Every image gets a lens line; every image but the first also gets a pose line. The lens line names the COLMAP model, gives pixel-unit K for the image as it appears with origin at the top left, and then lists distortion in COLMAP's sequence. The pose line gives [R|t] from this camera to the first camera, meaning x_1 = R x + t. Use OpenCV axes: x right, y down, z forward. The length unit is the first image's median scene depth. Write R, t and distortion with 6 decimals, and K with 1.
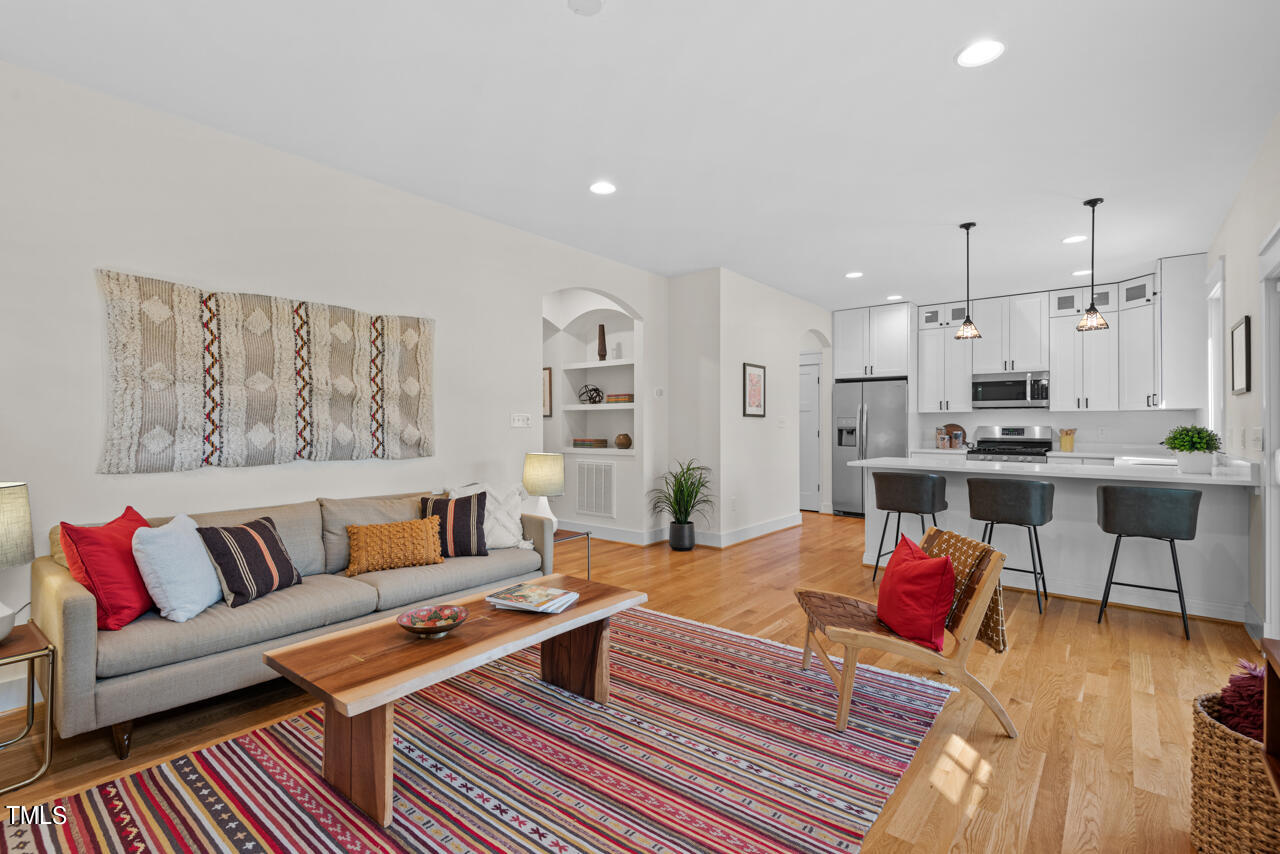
lens RADIAL K [[591.0, 0, 639.4], [0, 591.0, 425.1], [0, 0, 1]] dist [-0.000937, -0.001949]
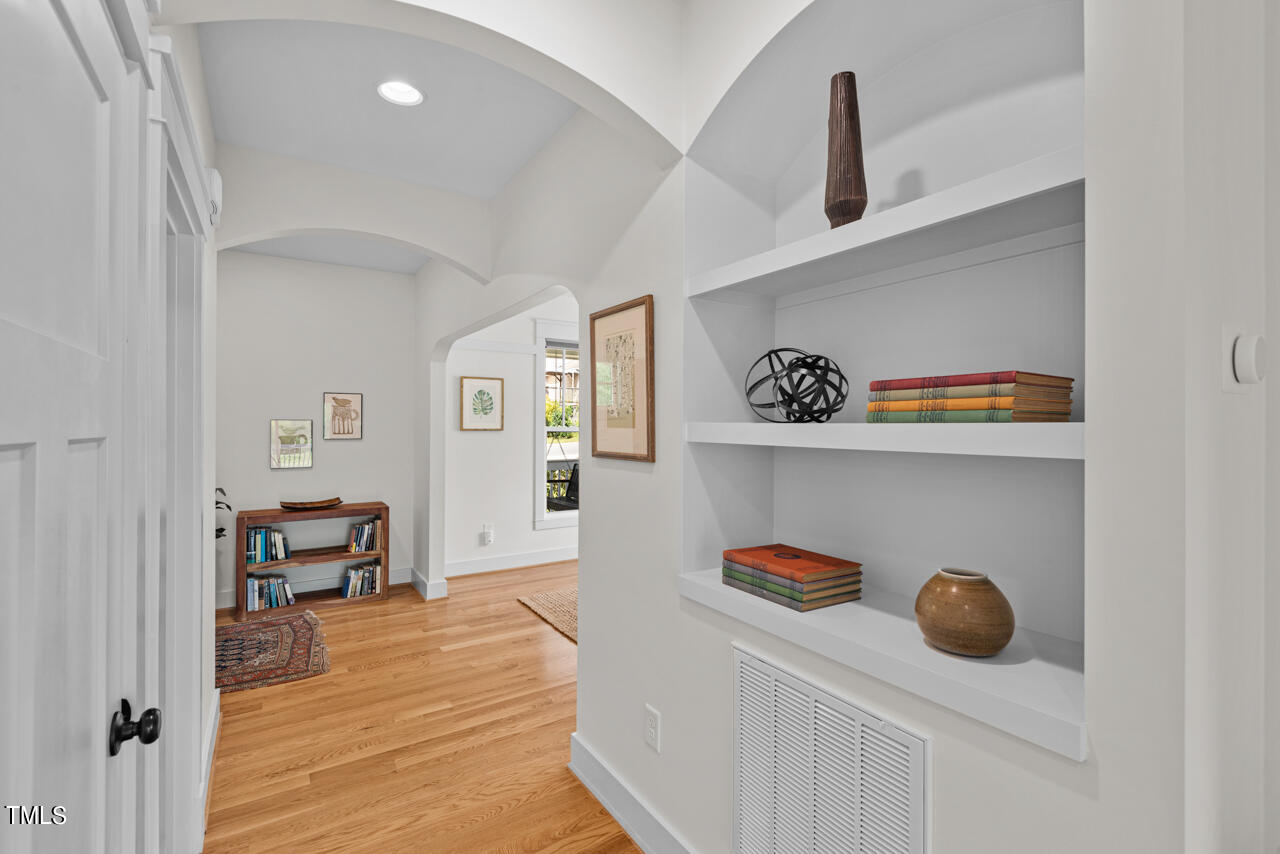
lens RADIAL K [[591.0, 0, 645.4], [0, 591.0, 425.8], [0, 0, 1]] dist [-0.000937, -0.001949]
pose [[0.947332, 0.013538, -0.319966, -0.059666], [-0.012958, 0.999908, 0.003942, -0.033426], [0.319990, 0.000412, 0.947421, 0.732023]]
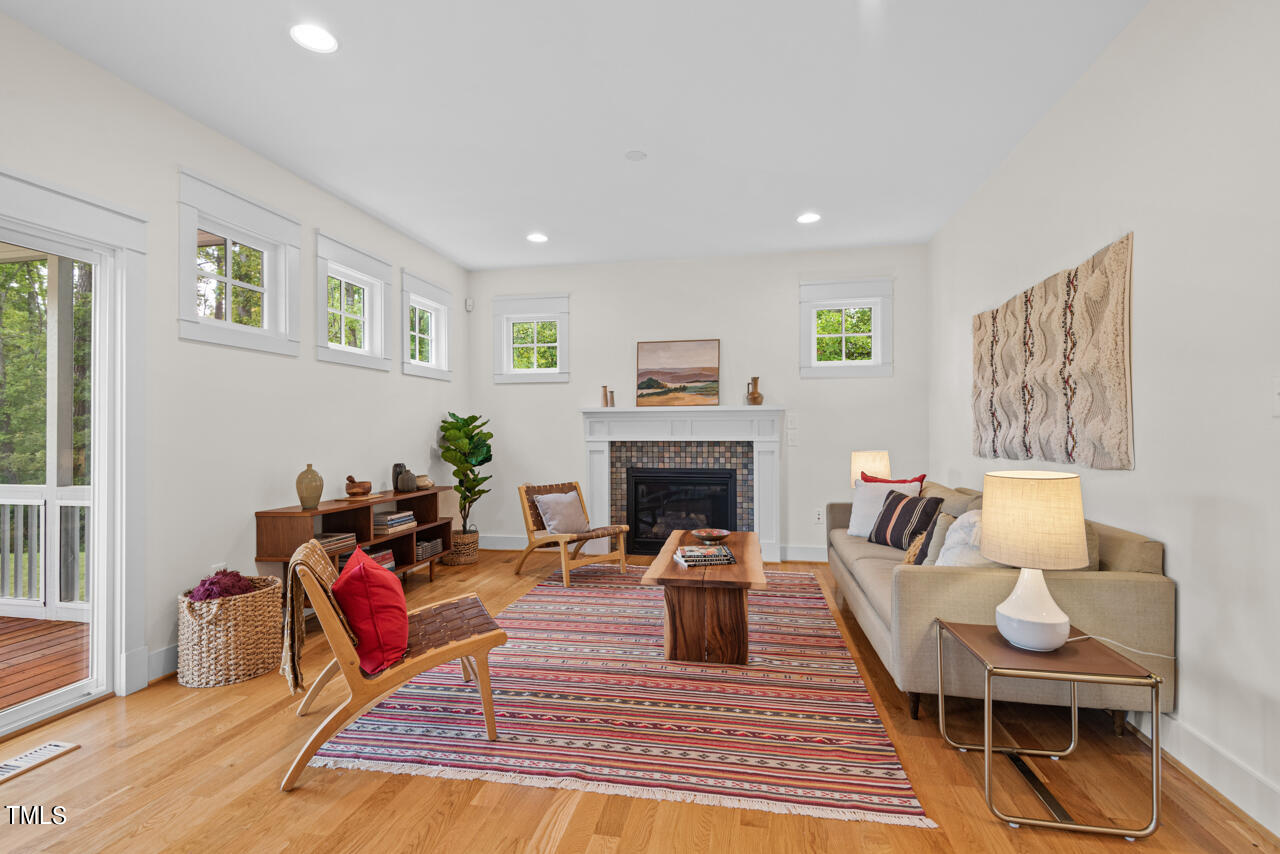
lens RADIAL K [[591.0, 0, 641.3], [0, 591.0, 430.1], [0, 0, 1]] dist [-0.000937, -0.001949]
pose [[-0.875941, 0.013200, -0.482238, 0.556228], [0.017124, 0.999846, -0.003735, 0.008057], [0.482114, -0.011529, -0.876033, 2.071868]]
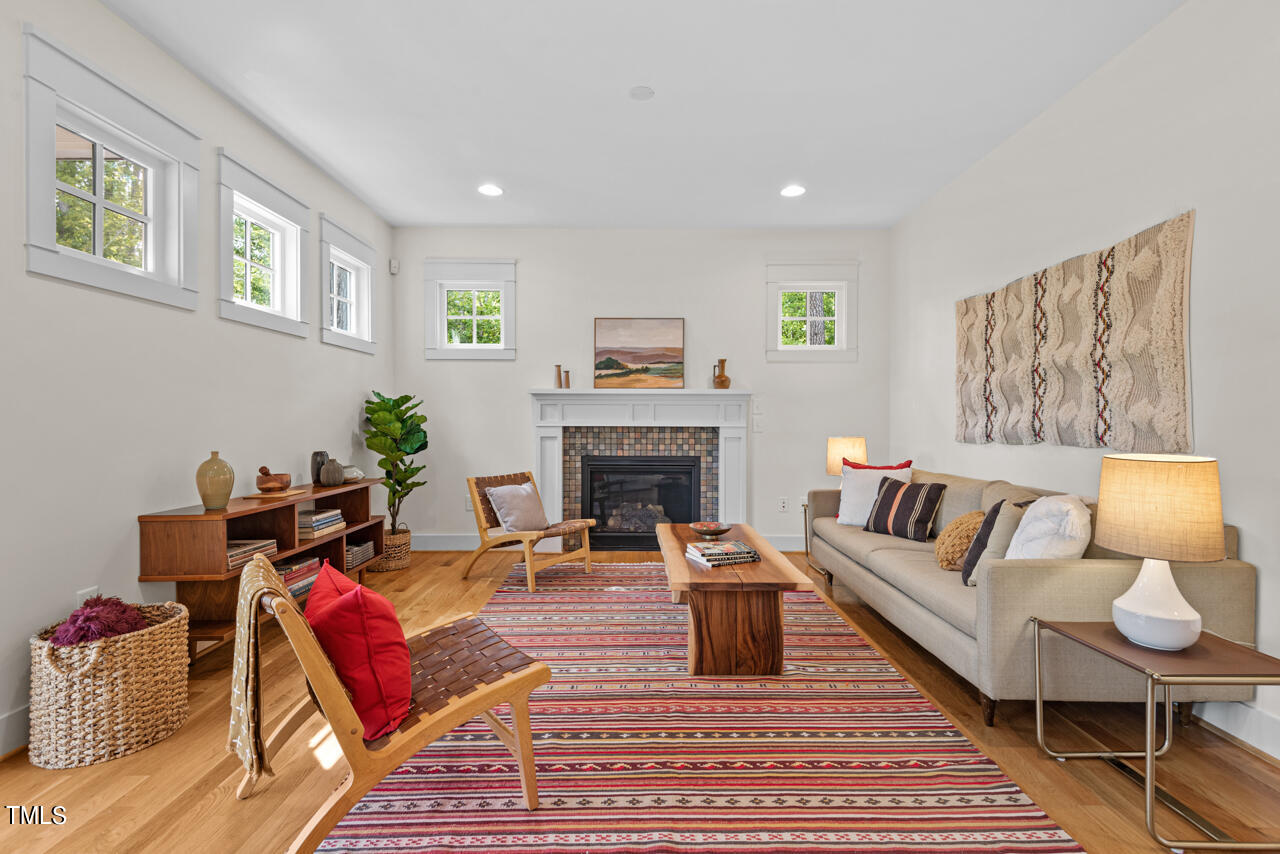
lens RADIAL K [[591.0, 0, 644.6], [0, 591.0, 425.2], [0, 0, 1]] dist [-0.000937, -0.001949]
pose [[-0.767435, 0.013319, -0.640989, 0.659856], [0.010244, 0.999911, 0.008513, 0.020785], [0.641045, -0.000033, -0.767503, 1.789380]]
